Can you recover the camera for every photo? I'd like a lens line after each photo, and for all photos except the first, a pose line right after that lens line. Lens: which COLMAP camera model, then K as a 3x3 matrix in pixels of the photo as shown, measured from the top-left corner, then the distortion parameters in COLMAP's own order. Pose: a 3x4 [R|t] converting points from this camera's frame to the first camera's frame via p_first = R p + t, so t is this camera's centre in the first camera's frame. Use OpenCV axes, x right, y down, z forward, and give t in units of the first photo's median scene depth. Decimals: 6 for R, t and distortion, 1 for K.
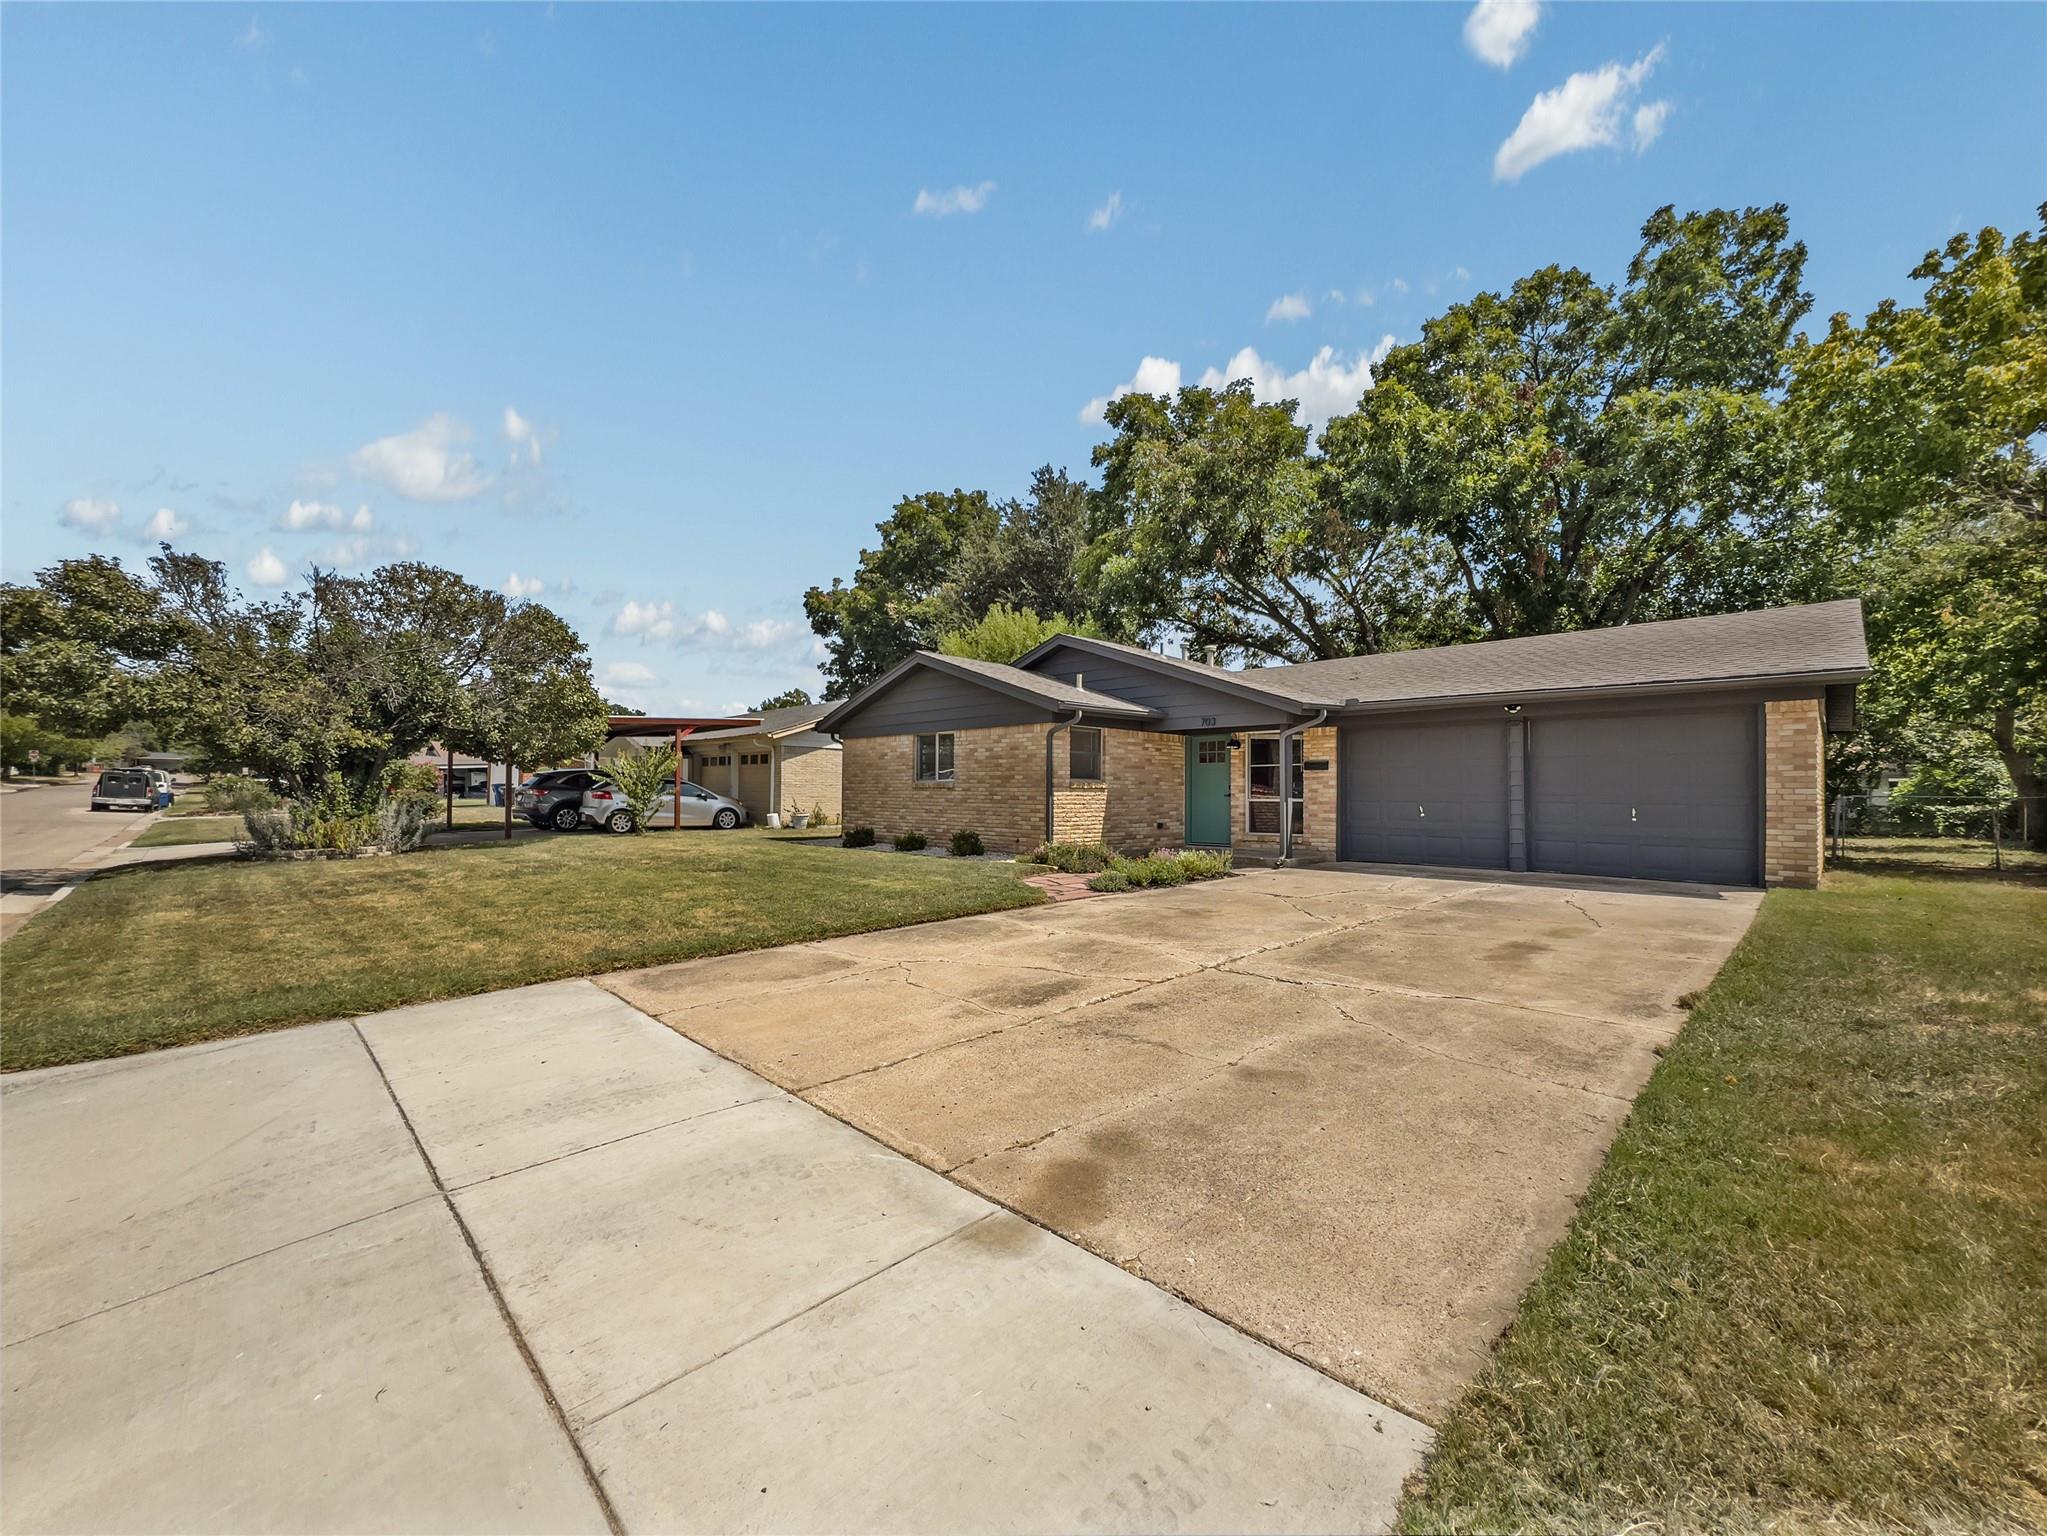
lens RADIAL K [[807.3, 0, 1023.5], [0, 807.3, 768.0], [0, 0, 1]] dist [-0.000150, -0.000007]
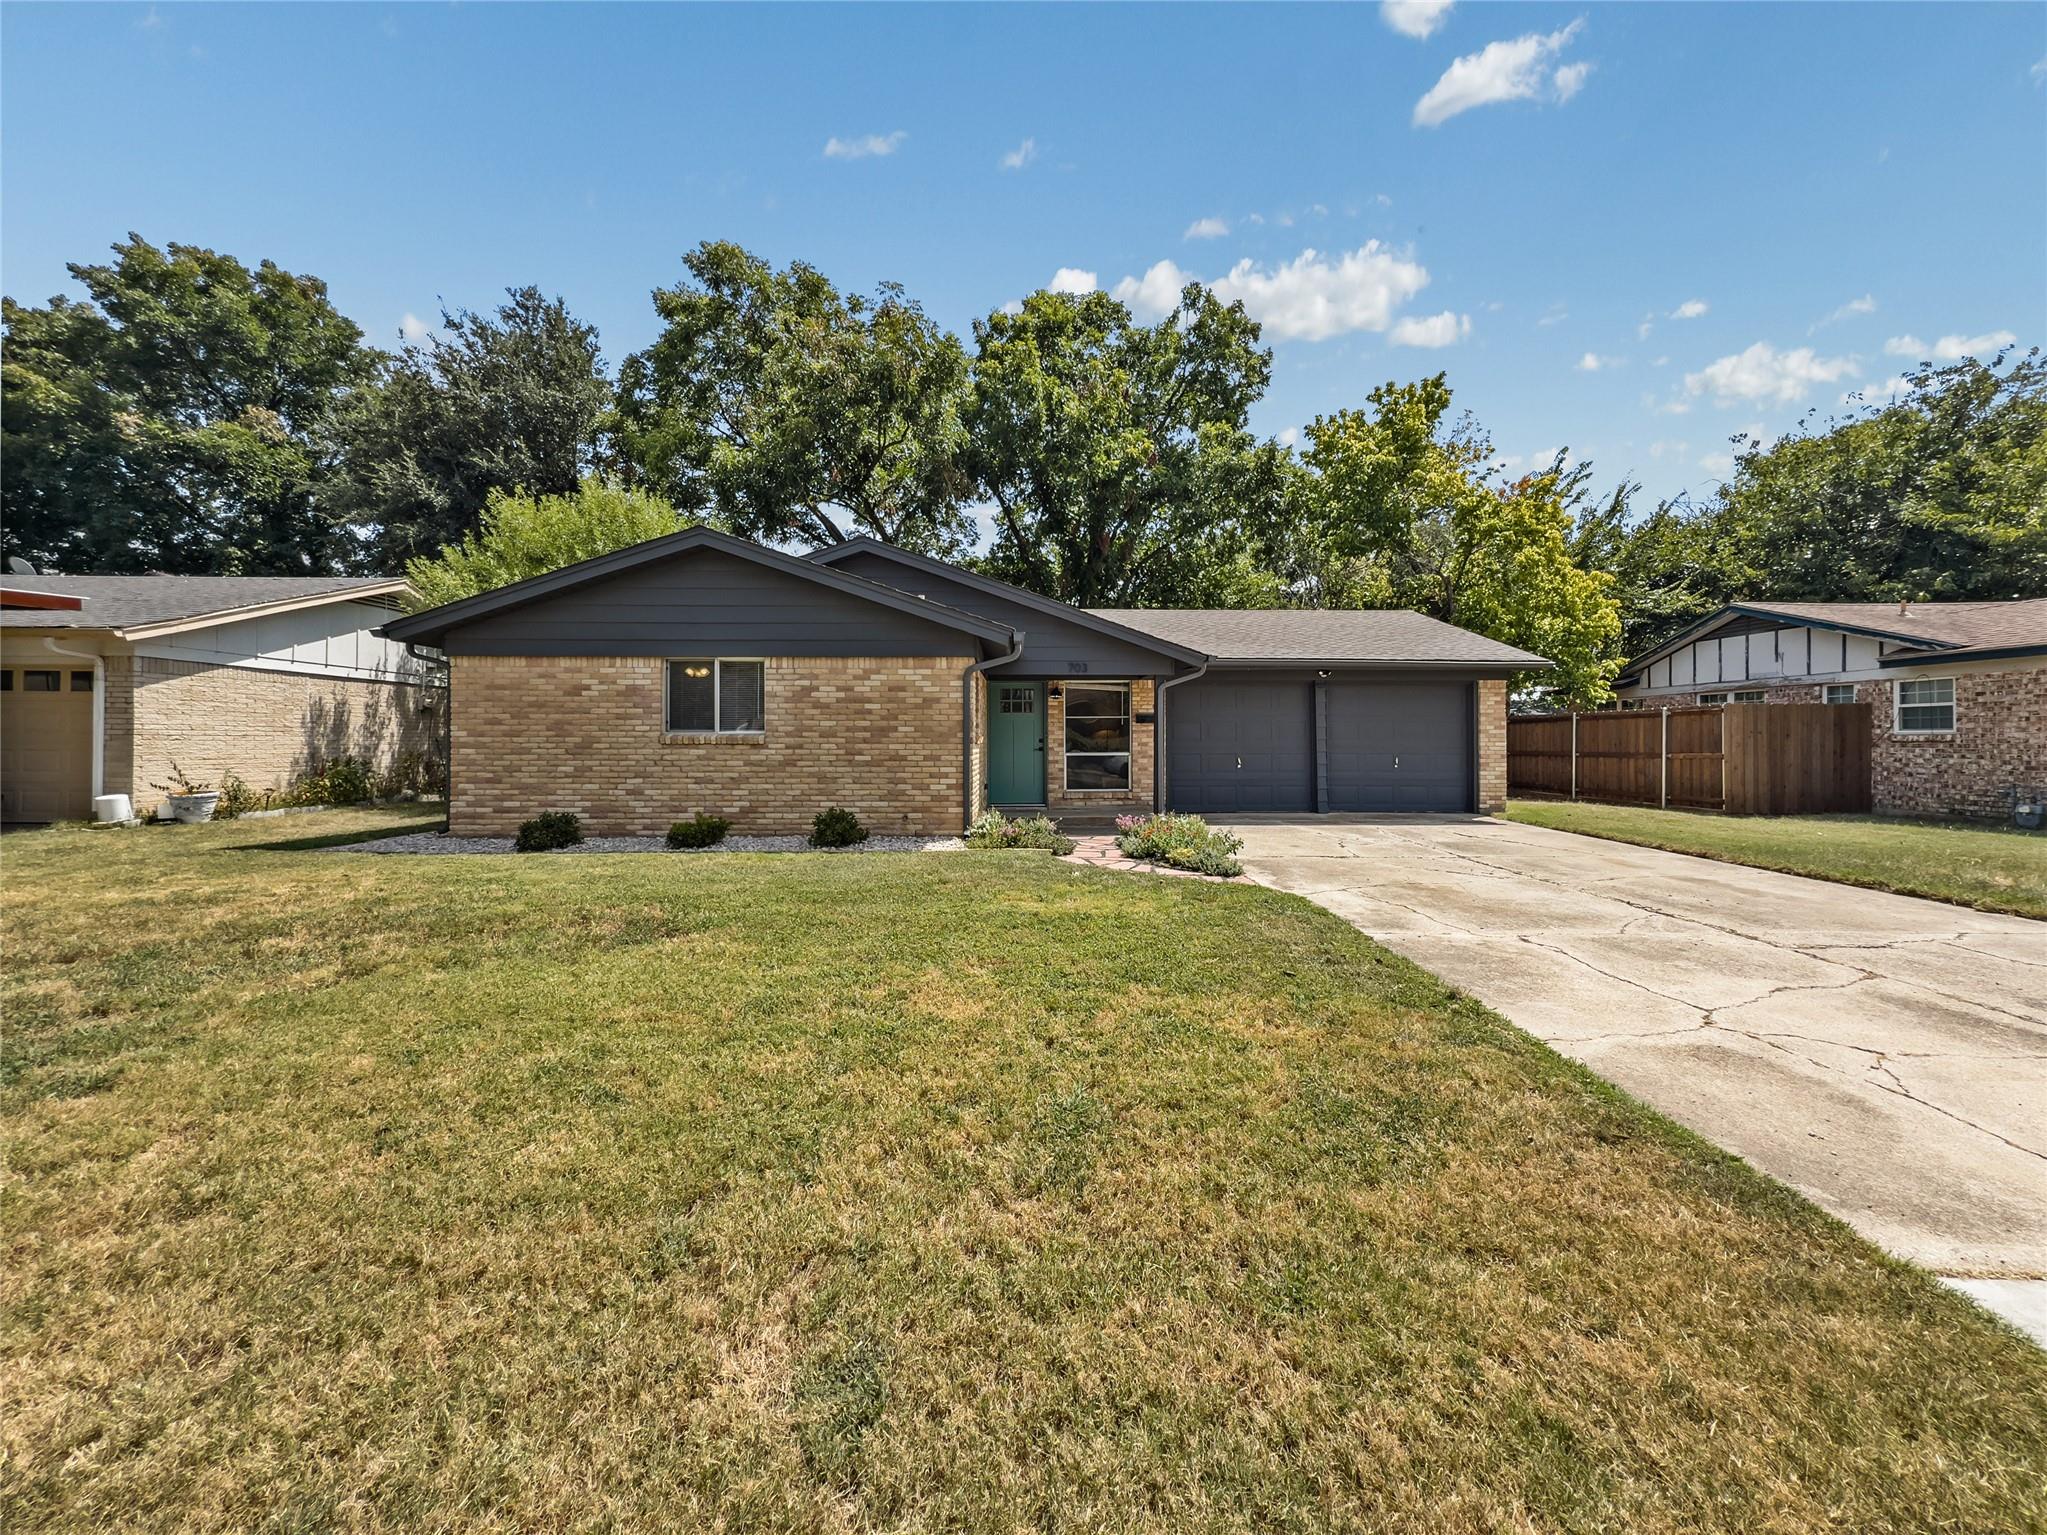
lens RADIAL K [[813.2, 0, 1024.0], [0, 813.2, 730.1], [0, 0, 1]] dist [-0.000064, -0.000061]
pose [[0.689330, 0.002996, 0.724441, -0.405963], [-0.019825, 0.999695, 0.014730, -0.000742], [-0.724176, -0.024515, 0.689180, 0.374435]]
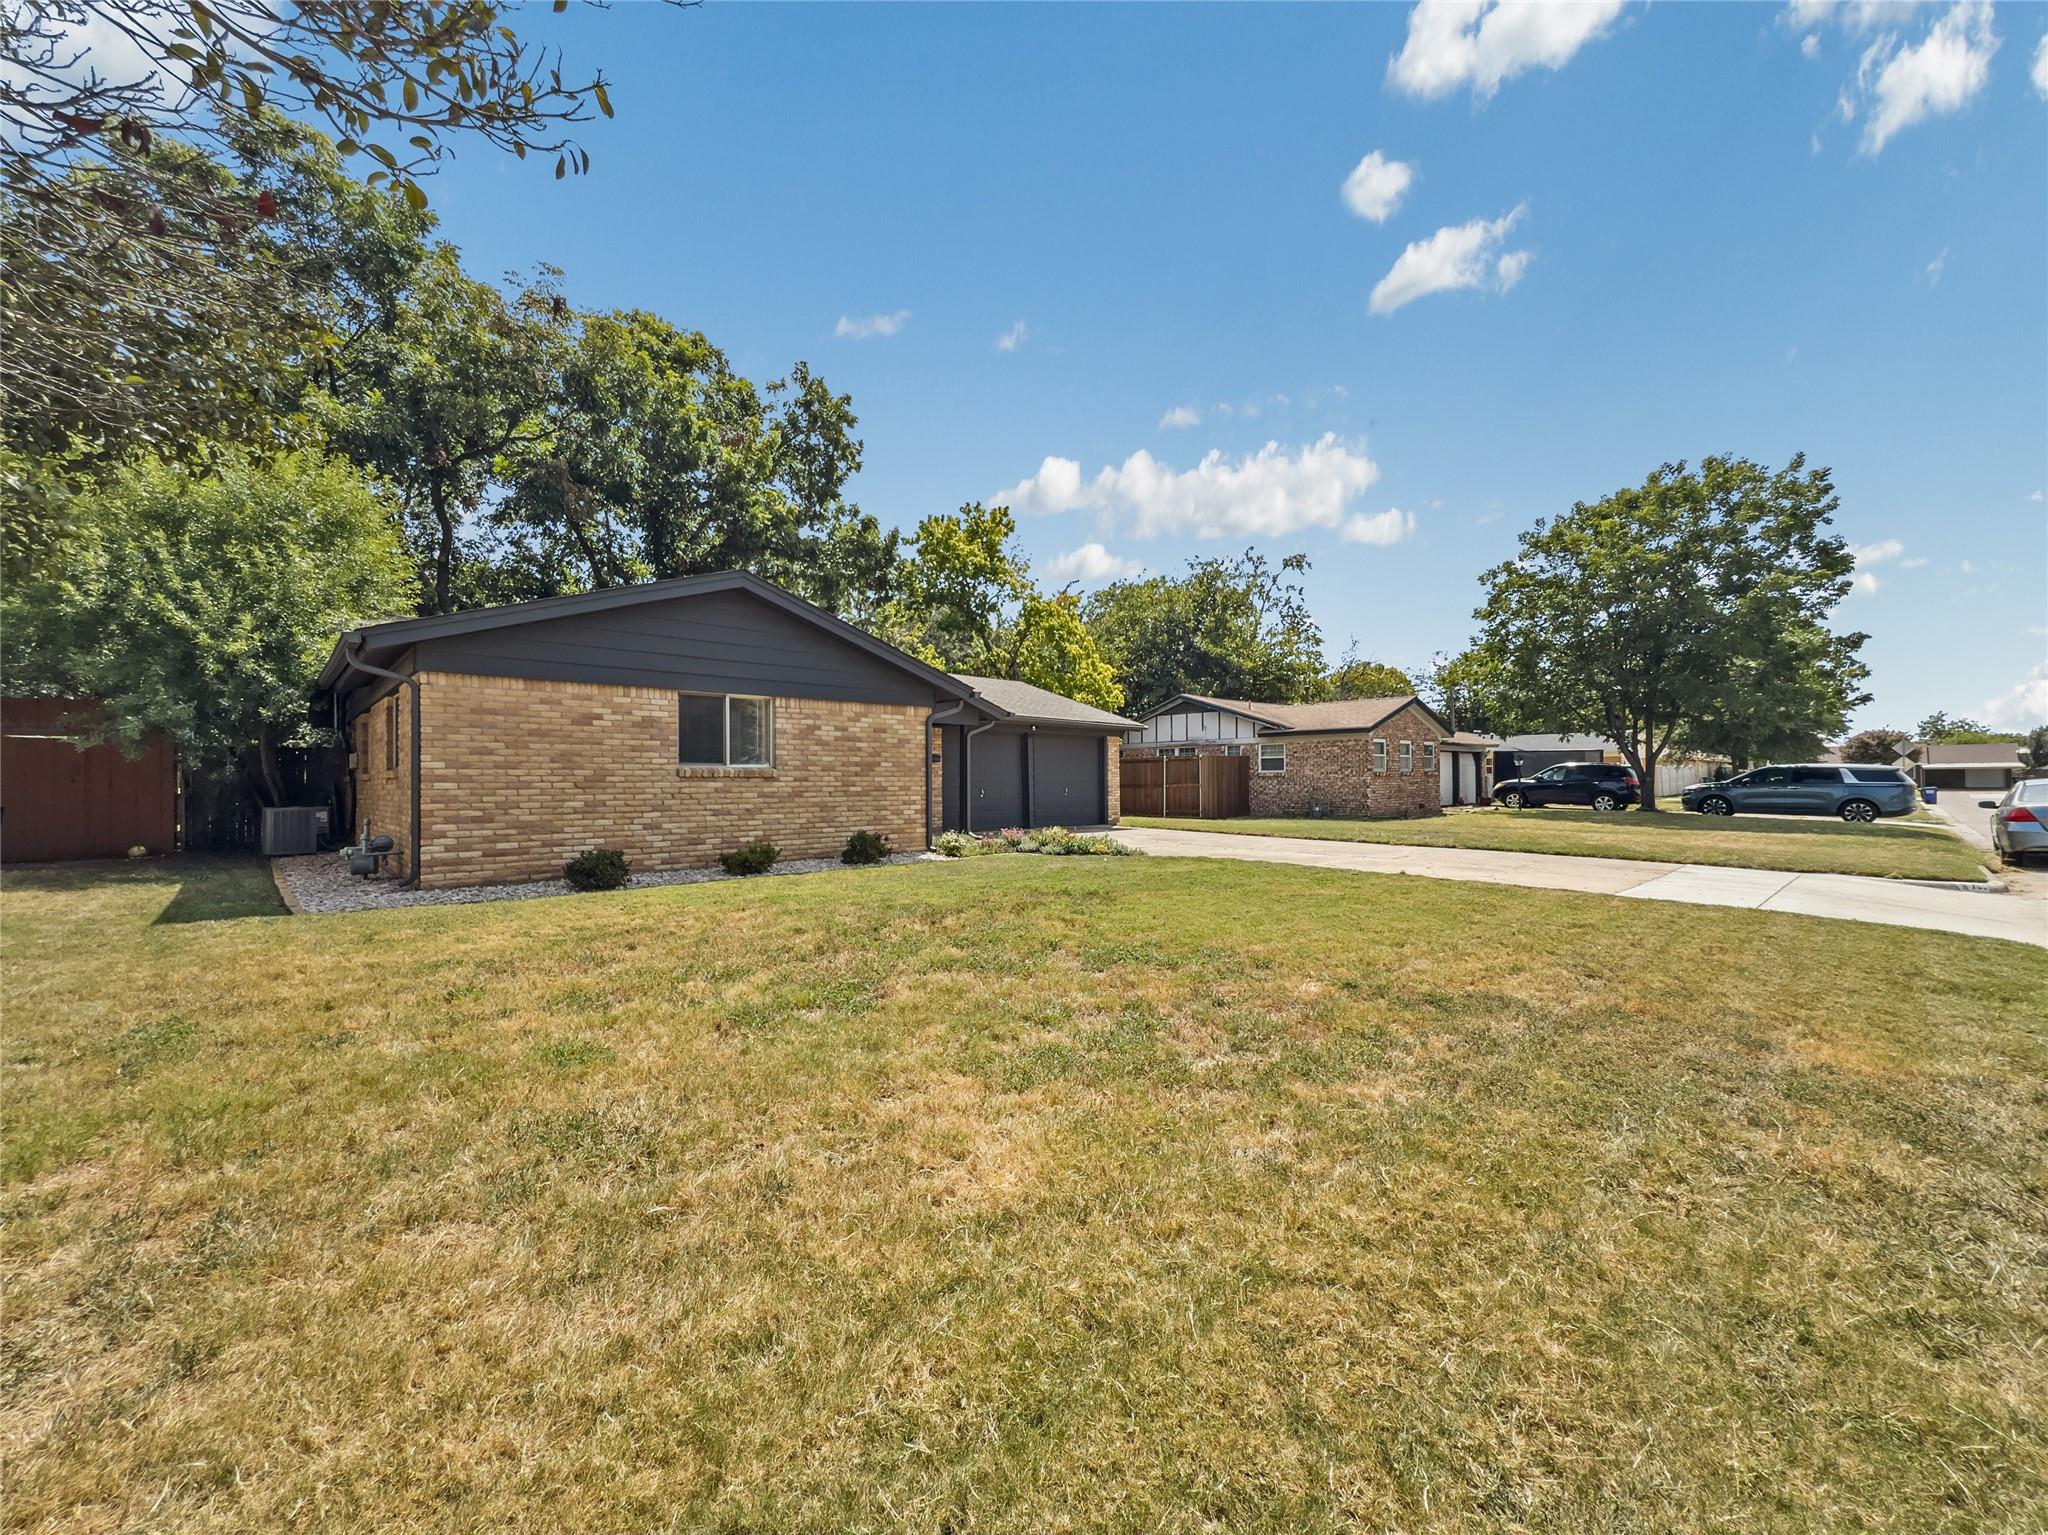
lens RADIAL K [[807.7, 0, 1024.0], [0, 807.7, 767.5], [0, 0, 1]] dist [-0.000150, -0.000007]
pose [[0.033403, 0.011034, 0.999381, -0.762846], [-0.026819, 0.999589, -0.010140, 0.016879], [-0.999082, -0.026464, 0.033685, 0.728779]]
